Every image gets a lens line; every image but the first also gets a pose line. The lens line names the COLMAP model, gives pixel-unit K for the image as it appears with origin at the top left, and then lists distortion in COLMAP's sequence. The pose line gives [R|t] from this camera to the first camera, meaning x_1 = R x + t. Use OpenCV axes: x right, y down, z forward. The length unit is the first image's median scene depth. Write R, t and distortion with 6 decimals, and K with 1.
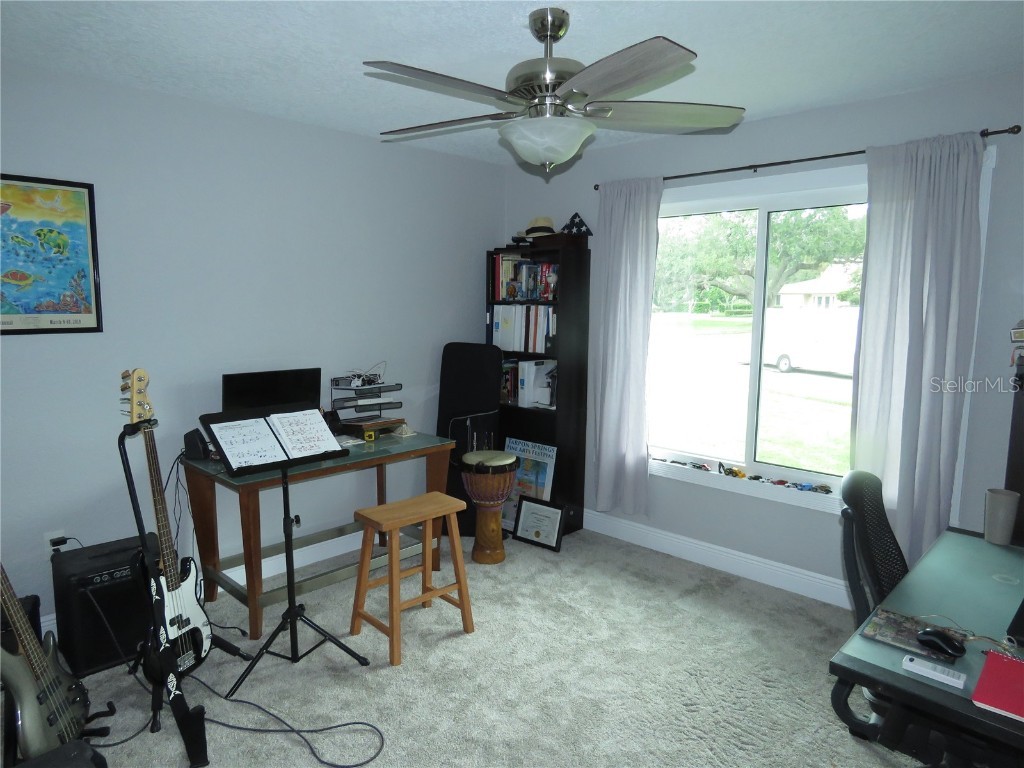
lens RADIAL K [[659.9, 0, 510.0], [0, 659.9, 381.9], [0, 0, 1]] dist [-0.012053, -0.001417]
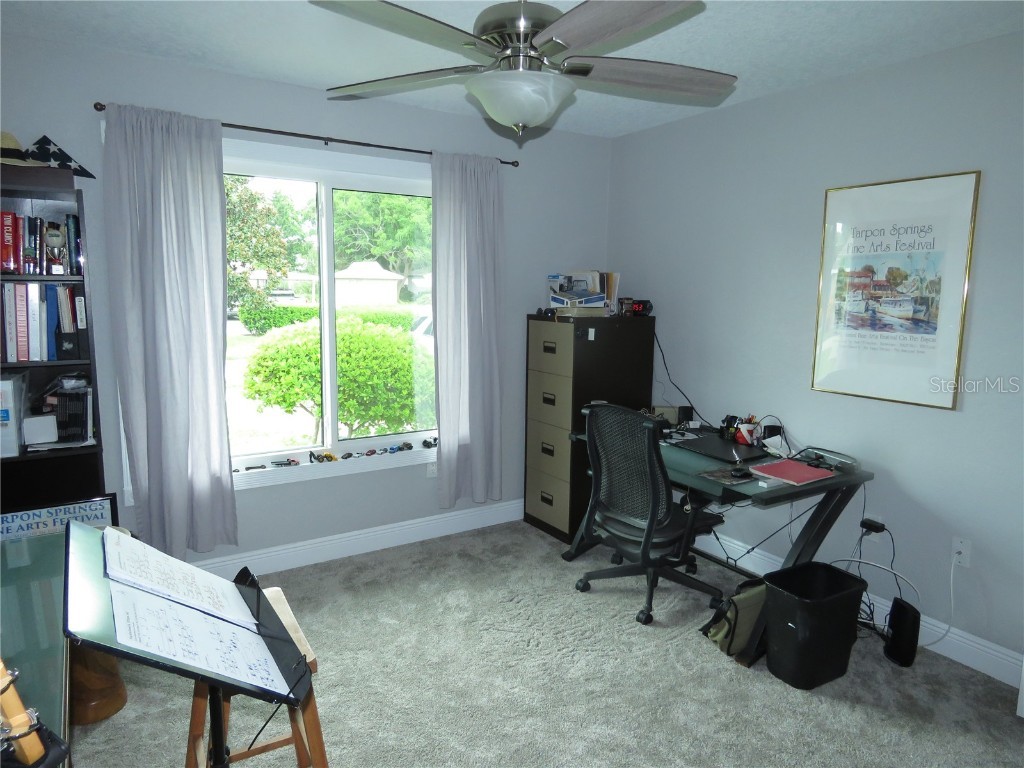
lens RADIAL K [[659.9, 0, 509.5], [0, 659.9, 382.5], [0, 0, 1]] dist [-0.012053, -0.001417]
pose [[0.212471, -0.144509, 0.966423, -0.514705], [0.104722, 0.986676, 0.124514, -0.062109], [-0.971540, 0.074750, 0.224773, 0.508222]]
